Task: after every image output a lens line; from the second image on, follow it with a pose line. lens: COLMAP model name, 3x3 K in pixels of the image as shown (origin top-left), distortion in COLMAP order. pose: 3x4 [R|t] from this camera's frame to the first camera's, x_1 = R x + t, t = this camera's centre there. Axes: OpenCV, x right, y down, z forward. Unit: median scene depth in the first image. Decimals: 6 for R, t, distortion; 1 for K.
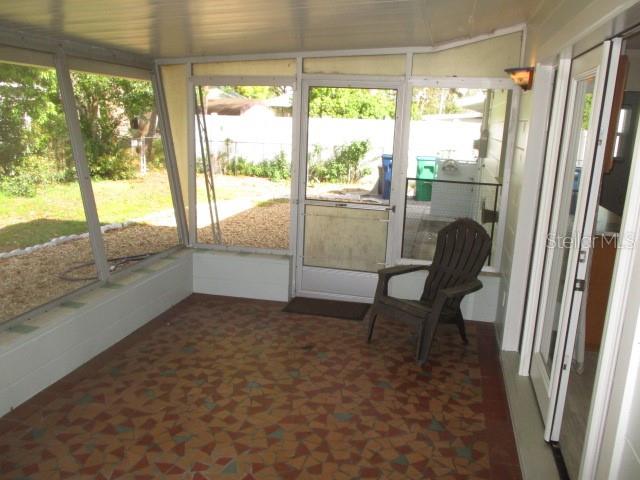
lens RADIAL K [[541.0, 0, 320.1], [0, 541.0, 240.6], [0, 0, 1]] dist [-0.034895, 0.033593]
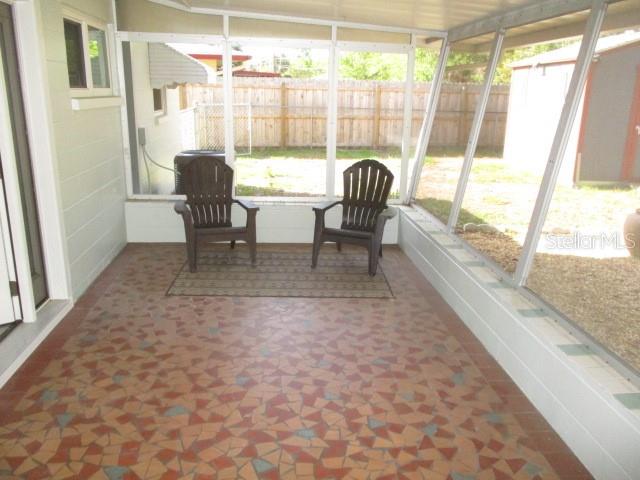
lens RADIAL K [[541.0, 0, 320.5], [0, 541.0, 239.5], [0, 0, 1]] dist [-0.034895, 0.033593]
pose [[-0.942129, 0.034921, -0.333427, 0.101450], [-0.126980, 0.883291, 0.451302, -0.324898], [0.310273, 0.467523, -0.827740, 1.611441]]
